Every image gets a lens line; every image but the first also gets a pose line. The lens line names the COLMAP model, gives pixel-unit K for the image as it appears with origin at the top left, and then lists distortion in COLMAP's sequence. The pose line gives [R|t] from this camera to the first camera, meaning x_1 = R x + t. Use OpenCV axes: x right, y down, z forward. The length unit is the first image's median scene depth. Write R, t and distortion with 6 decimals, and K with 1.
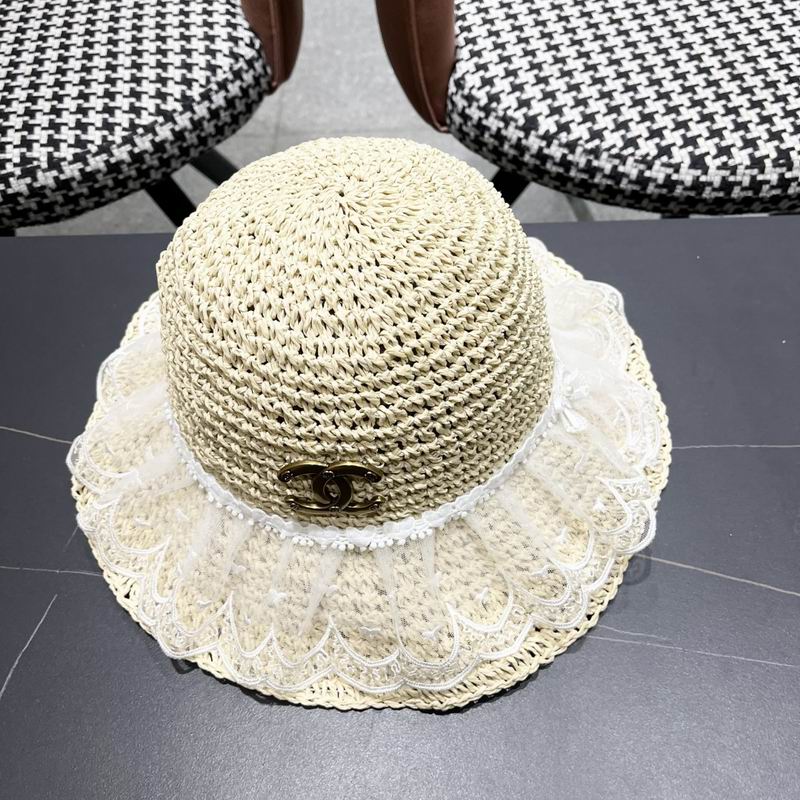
lens RADIAL K [[832.2, 0, 398.4], [0, 832.2, 413.4], [0, 0, 1]] dist [0.011576, 0.000000]
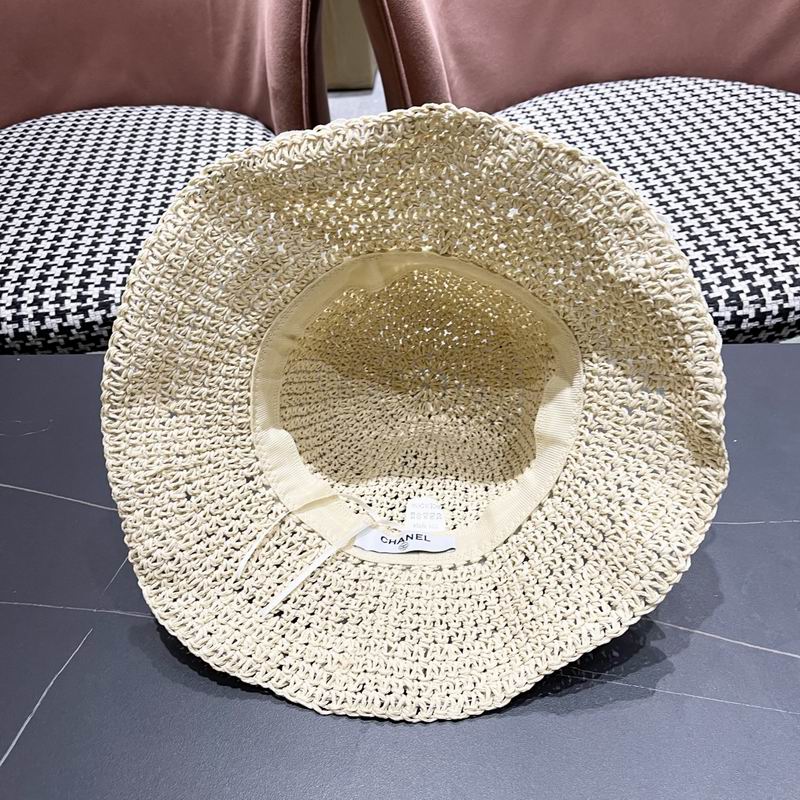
lens RADIAL K [[832.2, 0, 397.7], [0, 832.2, 409.3], [0, 0, 1]] dist [0.011576, 0.000000]
pose [[0.998628, 0.016934, -0.049555, 0.044653], [-0.028047, 0.972068, -0.233020, 0.125512], [0.044225, 0.234090, 0.971209, -0.120238]]
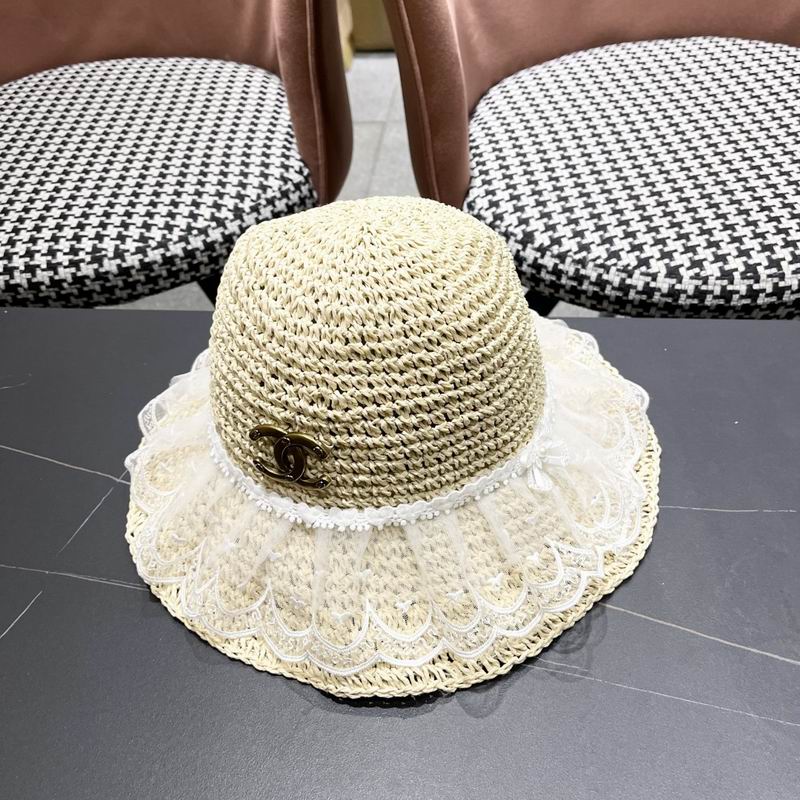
lens RADIAL K [[832.2, 0, 413.1], [0, 832.2, 397.2], [0, 0, 1]] dist [0.011576, 0.000000]
pose [[0.994076, 0.054940, -0.093781, 0.121244], [-0.073666, 0.974992, -0.209677, 0.113543], [0.079916, 0.215343, 0.973263, -0.070108]]
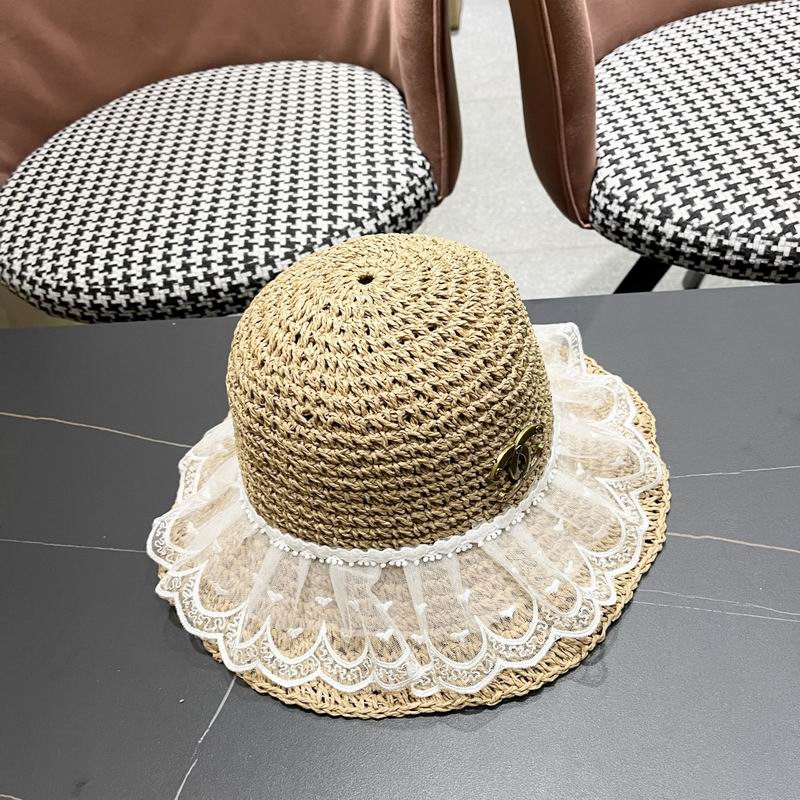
lens RADIAL K [[832.2, 0, 406.2], [0, 832.2, 413.8], [0, 0, 1]] dist [0.011576, 0.000000]
pose [[0.991957, -0.012306, -0.125972, -0.058131], [-0.009056, 0.985812, -0.167610, 0.127476], [0.126248, 0.167402, 0.977772, -0.139331]]
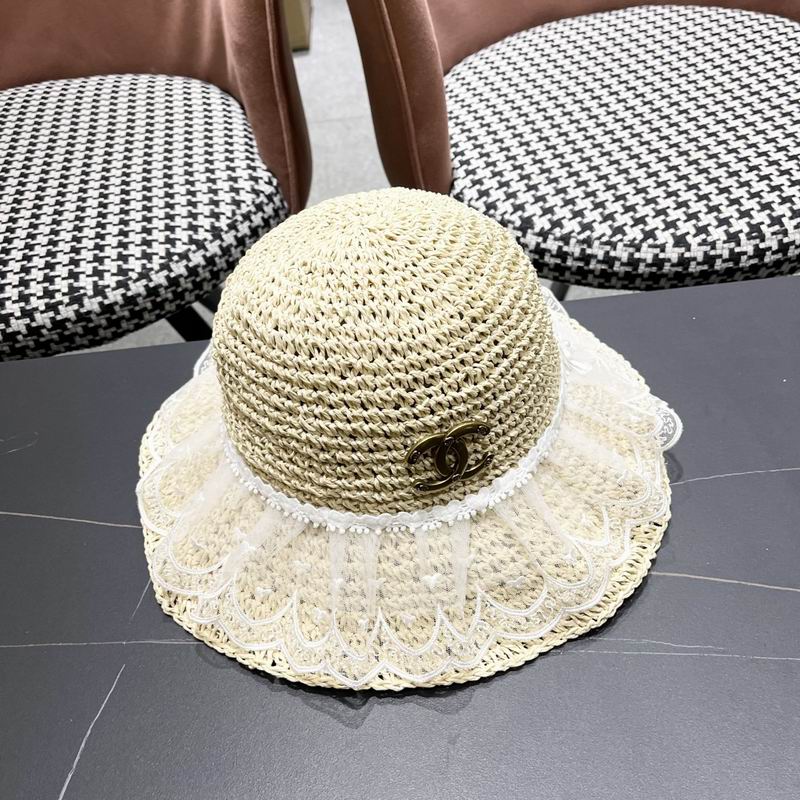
lens RADIAL K [[832.2, 0, 412.3], [0, 832.2, 409.4], [0, 0, 1]] dist [0.011576, 0.000000]
pose [[0.996318, -0.082582, 0.023056, -0.040071], [0.085486, 0.977459, -0.193045, 0.097785], [-0.006594, 0.194305, 0.980919, -0.044771]]
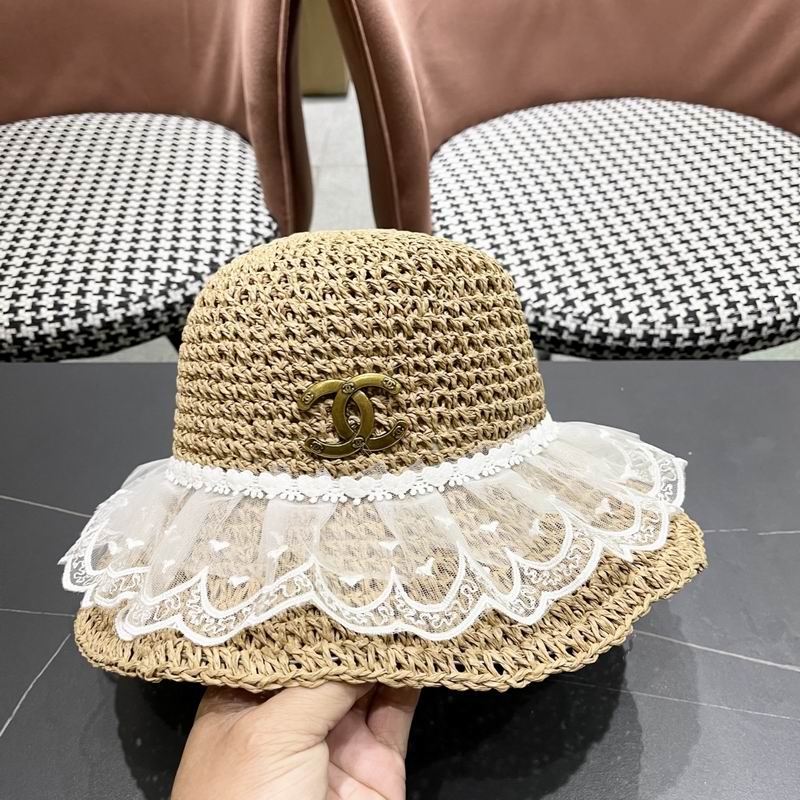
lens RADIAL K [[832.2, 0, 405.2], [0, 832.2, 412.9], [0, 0, 1]] dist [0.011576, 0.000000]
pose [[0.999661, 0.025353, -0.005841, 0.044763], [-0.026016, 0.972051, -0.233325, 0.123550], [-0.000238, 0.233398, 0.972381, -0.156721]]
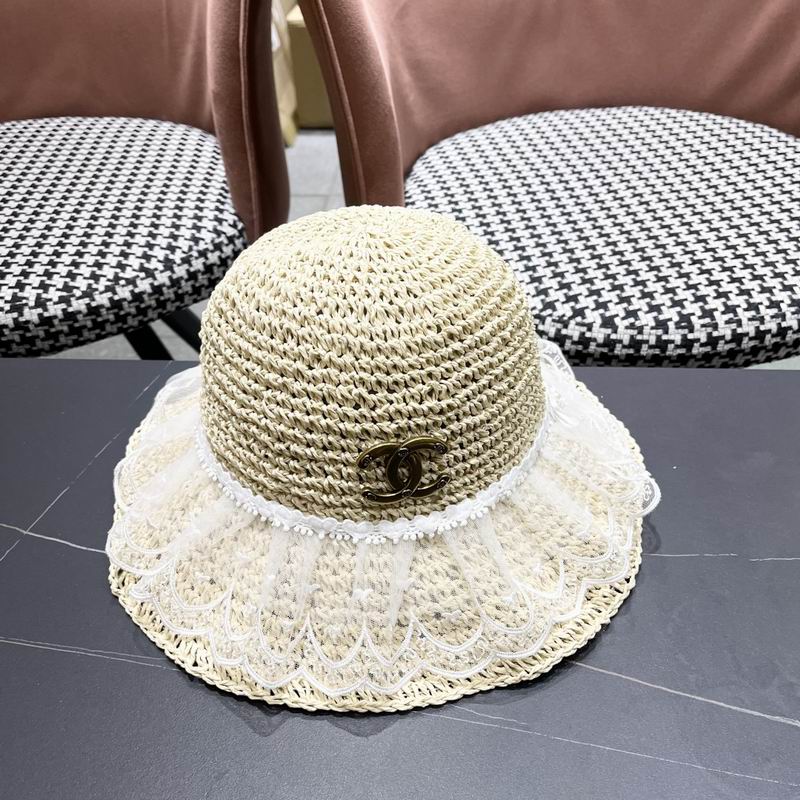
lens RADIAL K [[832.2, 0, 406.2], [0, 832.2, 411.7], [0, 0, 1]] dist [0.011576, 0.000000]
pose [[0.997980, 0.047248, -0.042473, 0.136624], [-0.057585, 0.955121, -0.290564, 0.141095], [0.026838, 0.292423, 0.955913, -0.027680]]
